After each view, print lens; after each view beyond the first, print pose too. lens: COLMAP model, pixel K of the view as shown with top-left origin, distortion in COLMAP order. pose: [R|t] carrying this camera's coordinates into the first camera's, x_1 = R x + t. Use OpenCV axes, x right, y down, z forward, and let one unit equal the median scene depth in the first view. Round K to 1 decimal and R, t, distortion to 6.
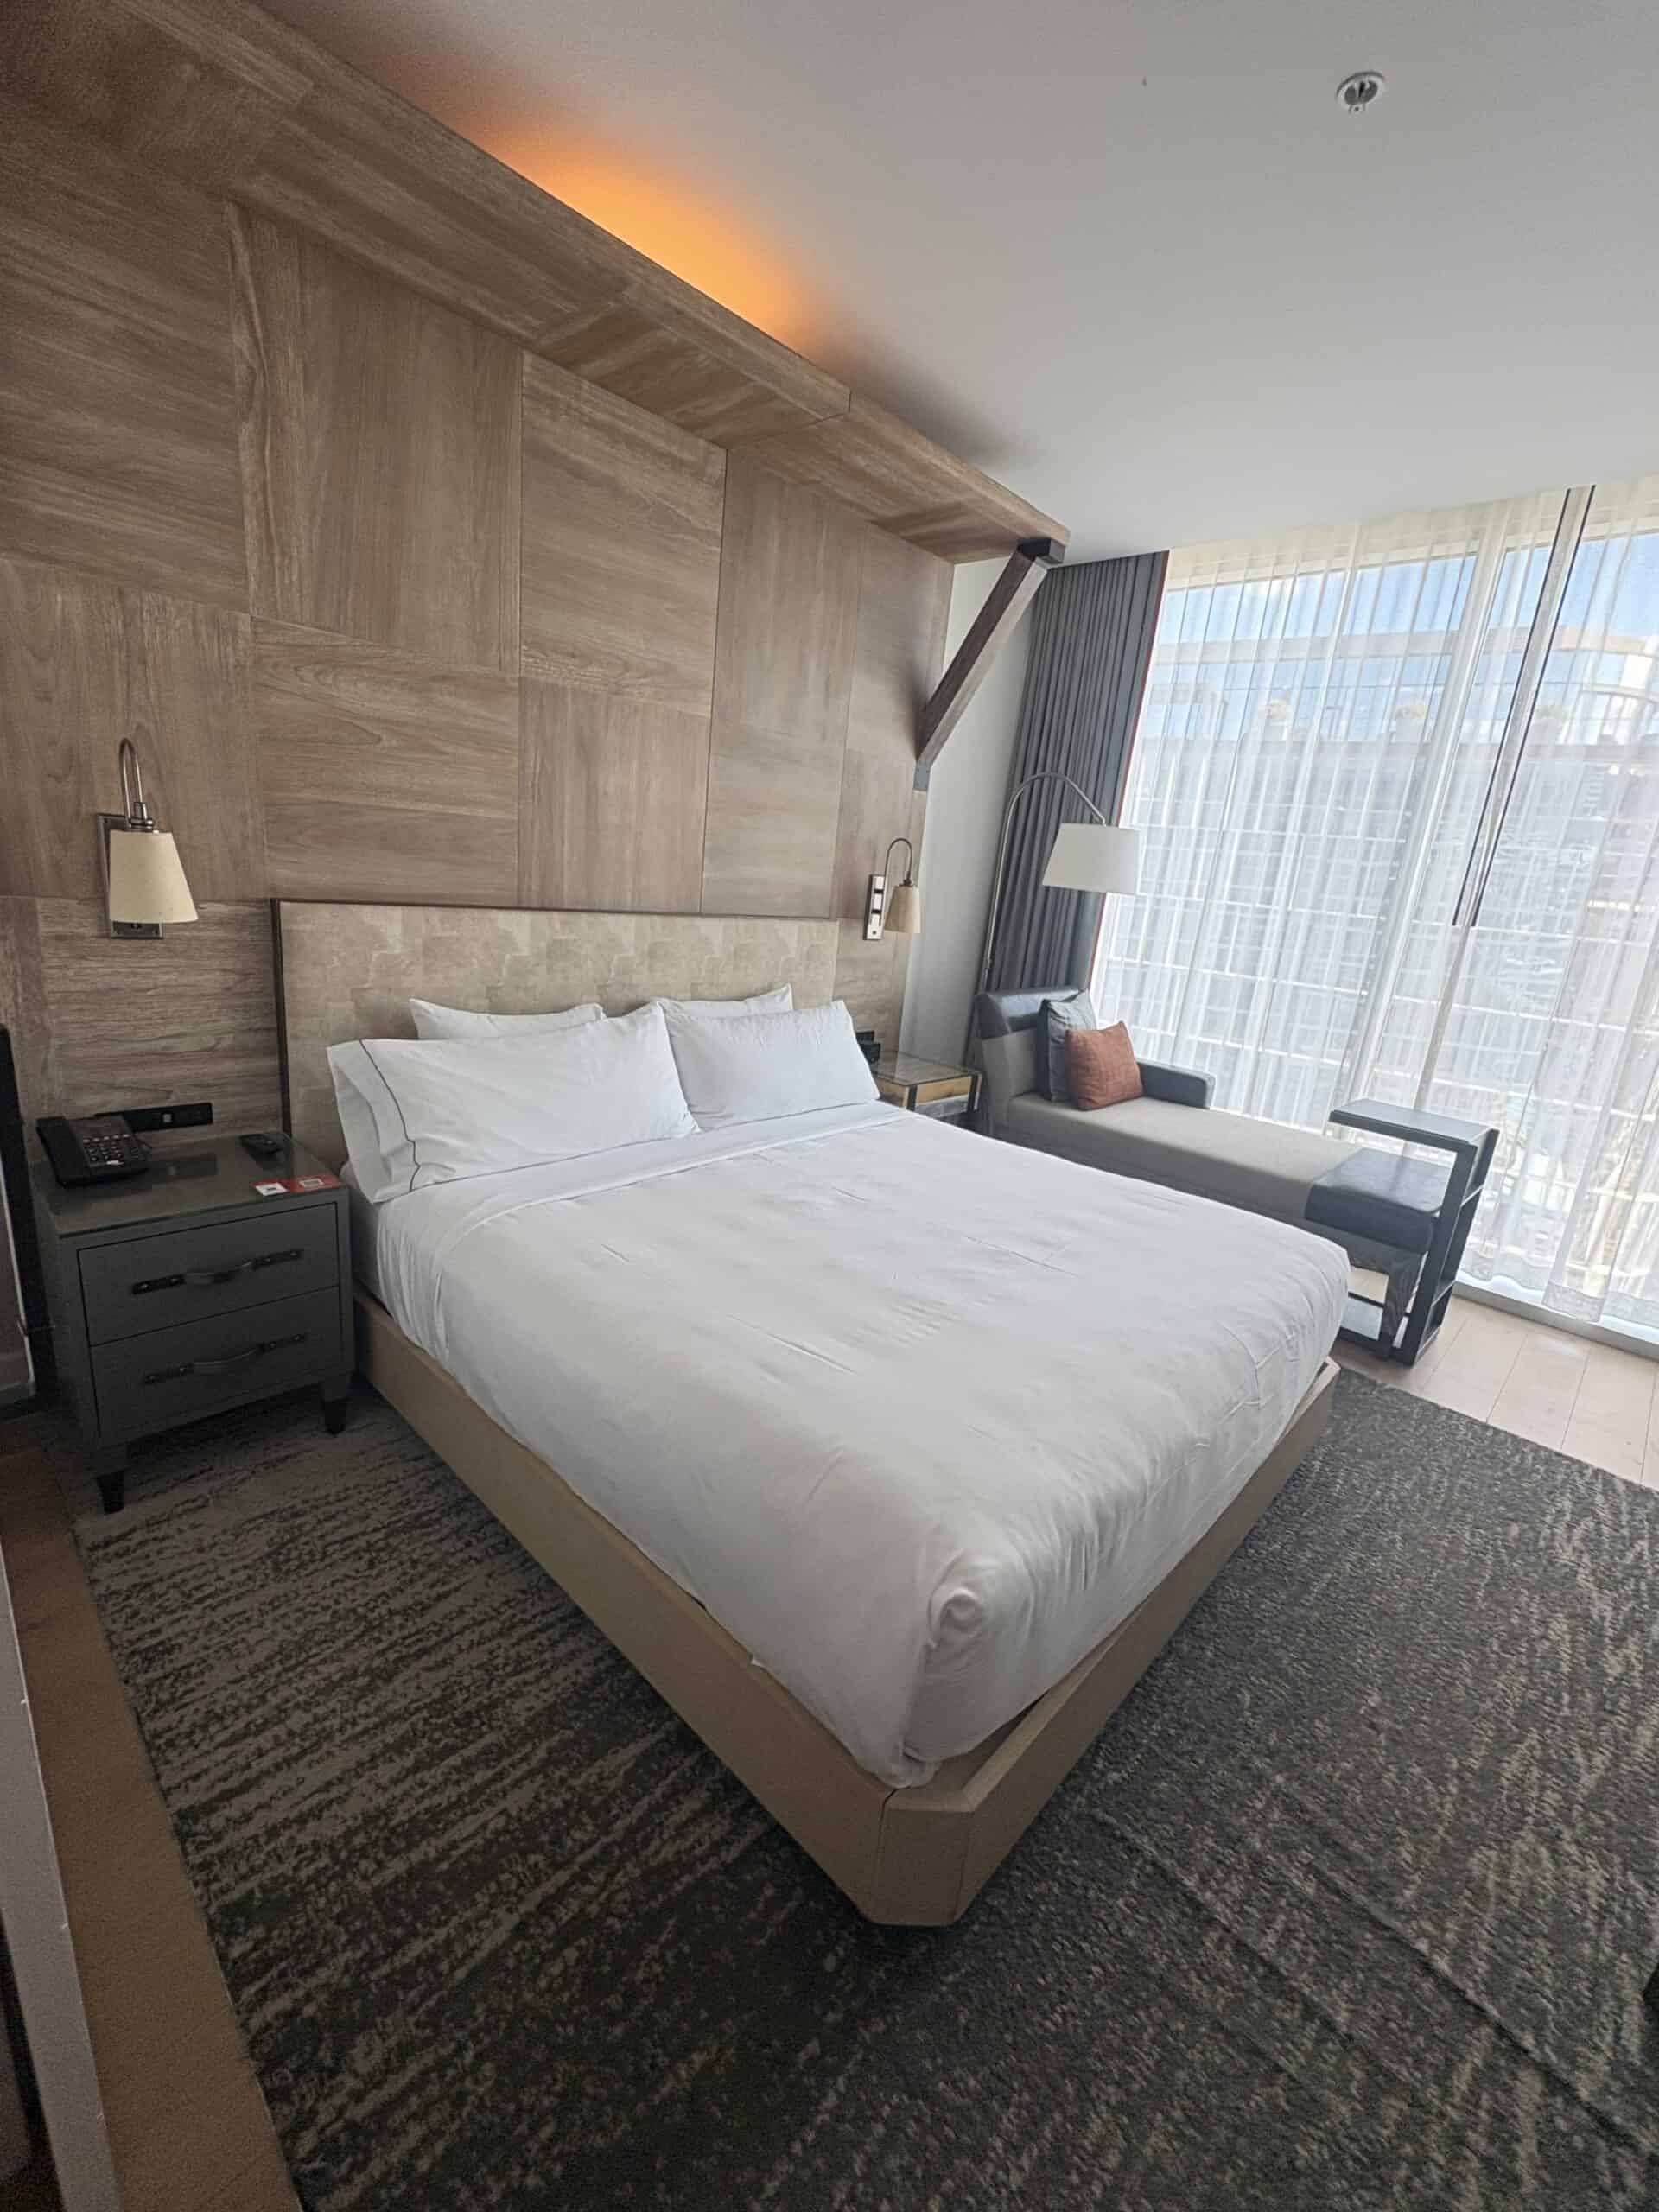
lens RADIAL K [[908.6, 0, 831.4], [0, 908.6, 1102.8], [0, 0, 1]] dist [0.000023, -0.000083]
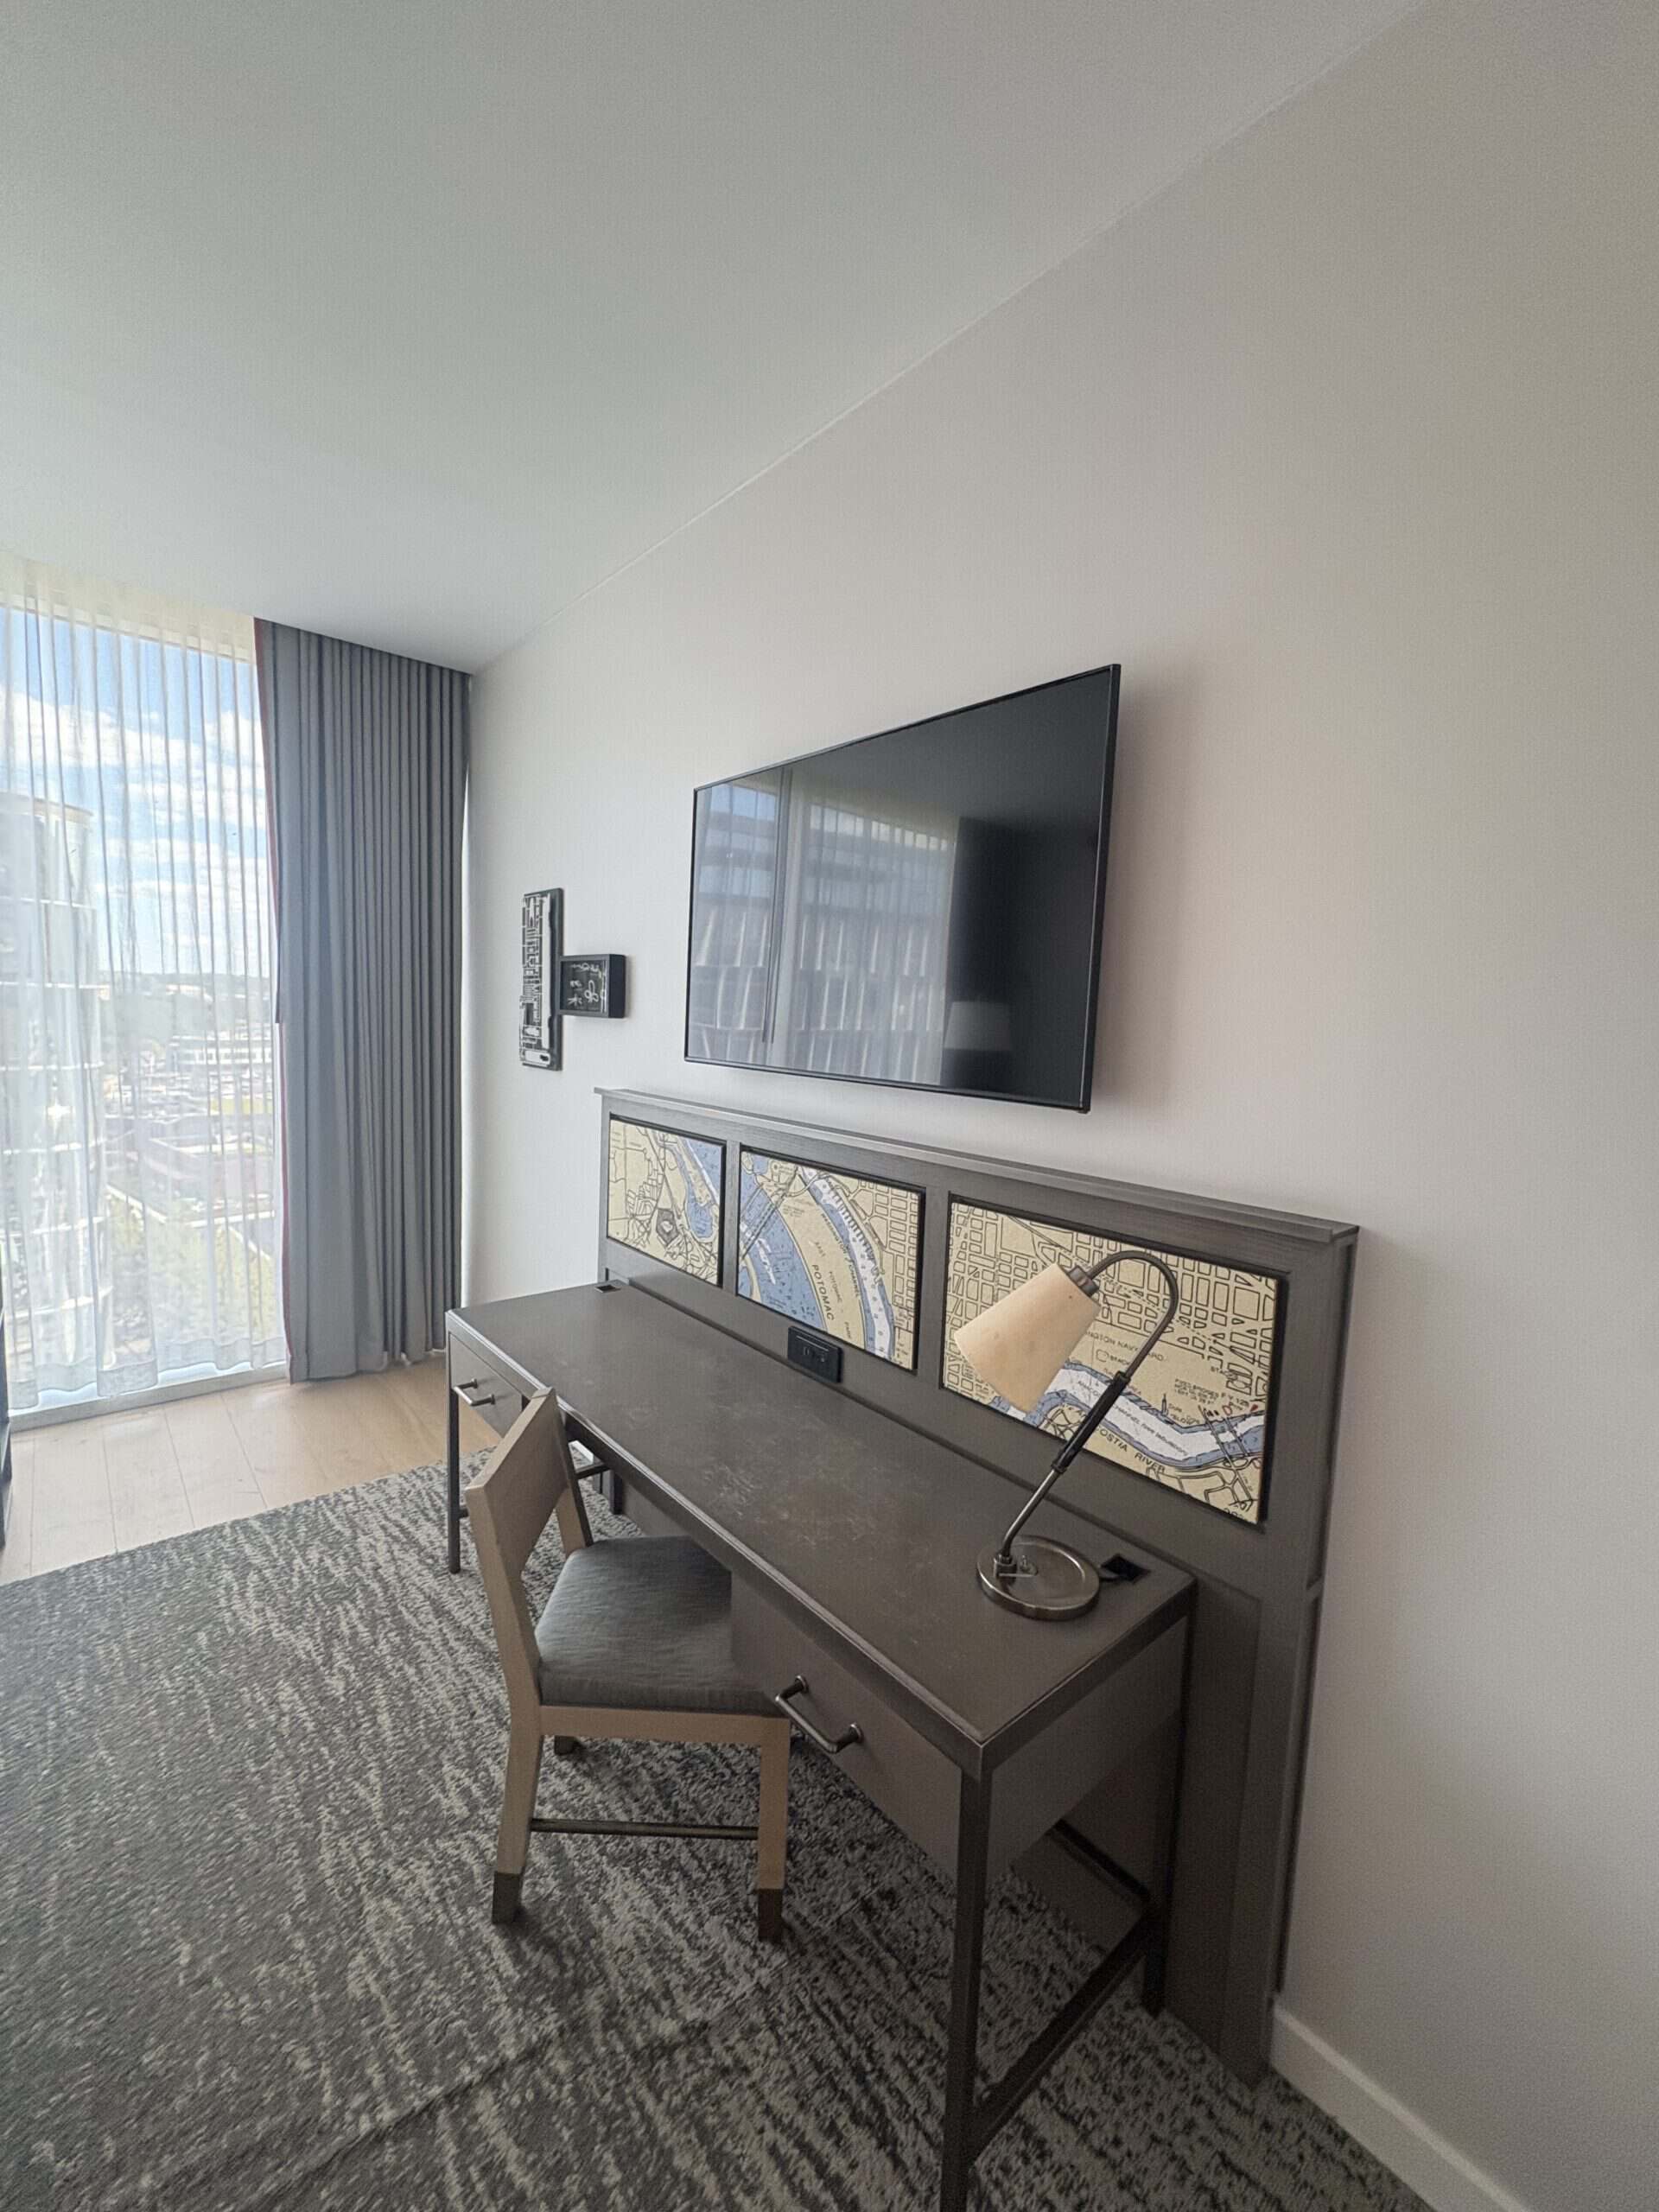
lens RADIAL K [[908.6, 0, 828.7], [0, 908.6, 1105.8], [0, 0, 1]] dist [0.000023, -0.000083]
pose [[0.107874, -0.188623, 0.976107, -0.014809], [0.226074, 0.960768, 0.160674, -0.082639], [-0.968119, 0.203340, 0.146284, 0.099547]]
